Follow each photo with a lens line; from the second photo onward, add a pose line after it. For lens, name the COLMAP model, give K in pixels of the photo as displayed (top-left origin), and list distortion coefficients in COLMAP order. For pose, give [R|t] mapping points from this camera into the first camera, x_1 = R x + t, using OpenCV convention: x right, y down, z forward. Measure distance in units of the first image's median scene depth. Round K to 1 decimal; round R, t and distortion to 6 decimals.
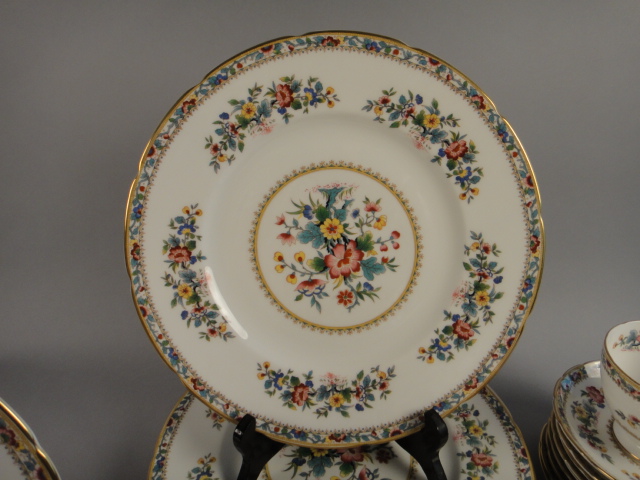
lens RADIAL K [[454.0, 0, 320.5], [0, 454.0, 234.4], [0, 0, 1]] dist [0.004825, 0.000340]
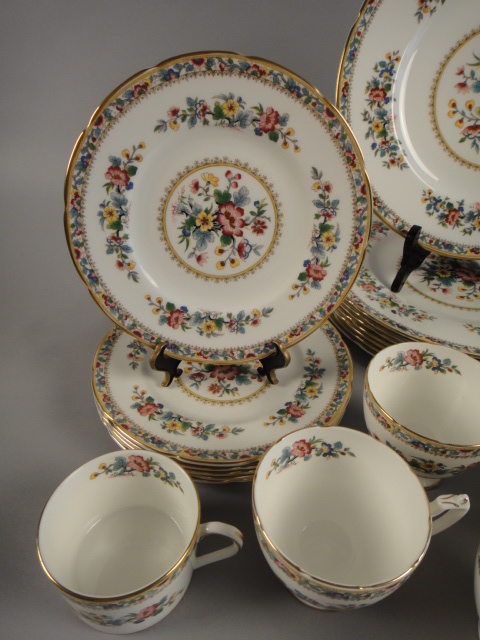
lens RADIAL K [[454.0, 0, 242.8], [0, 454.0, 320.4], [0, 0, 1]] dist [0.004825, 0.000340]
pose [[0.994383, 0.082144, -0.066744, -0.542049], [-0.065693, 0.973438, 0.219324, 0.400138], [0.082988, -0.213708, 0.973366, -0.402883]]
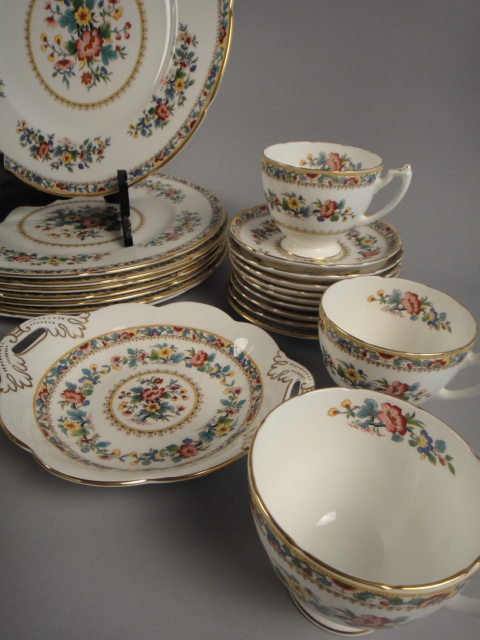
lens RADIAL K [[454.0, 0, 244.1], [0, 454.0, 318.7], [0, 0, 1]] dist [0.004825, 0.000340]
pose [[0.952565, 0.225338, -0.204557, 0.890684], [-0.200549, 0.970336, 0.135010, 0.536636], [0.228912, -0.087582, 0.969499, -0.178669]]
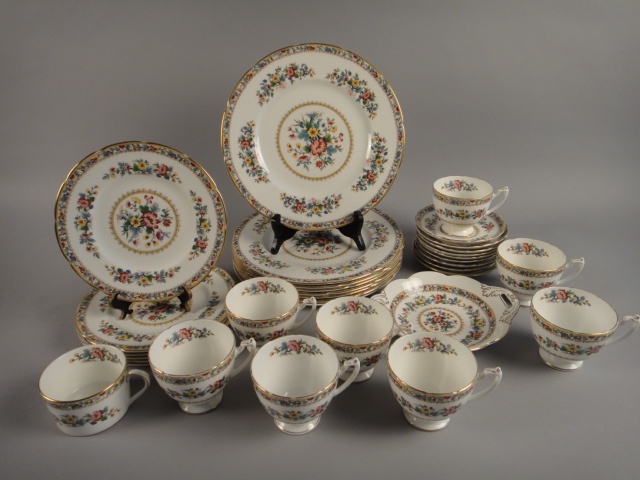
lens RADIAL K [[454.0, 0, 318.2], [0, 454.0, 235.6], [0, 0, 1]] dist [0.004825, 0.000340]
pose [[0.999330, -0.014341, 0.033682, -0.031080], [0.012541, 0.998513, 0.053060, 0.378693], [-0.034393, -0.052602, 0.998023, -1.266060]]
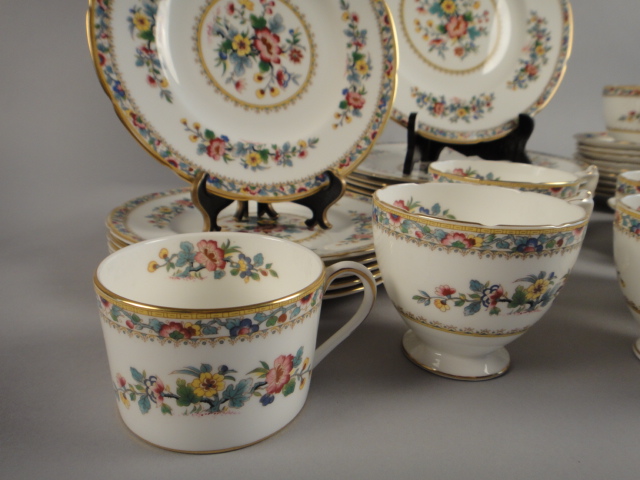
lens RADIAL K [[454.0, 0, 320.1], [0, 454.0, 236.5], [0, 0, 1]] dist [0.004825, 0.000340]
pose [[0.975878, -0.026437, 0.216710, -0.767315], [0.055694, 0.989945, -0.130031, 0.950125], [-0.211093, 0.138964, 0.967538, -0.305942]]
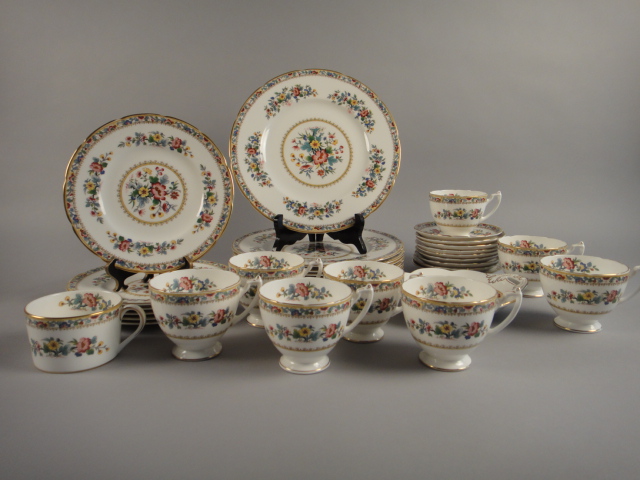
lens RADIAL K [[454.0, 0, 317.3], [0, 454.0, 234.4], [0, 0, 1]] dist [0.004825, 0.000340]
pose [[0.997572, 0.012265, 0.068557, -0.122709], [0.005216, 0.968450, -0.249154, 1.052348], [-0.069450, 0.248907, 0.966034, -1.208298]]
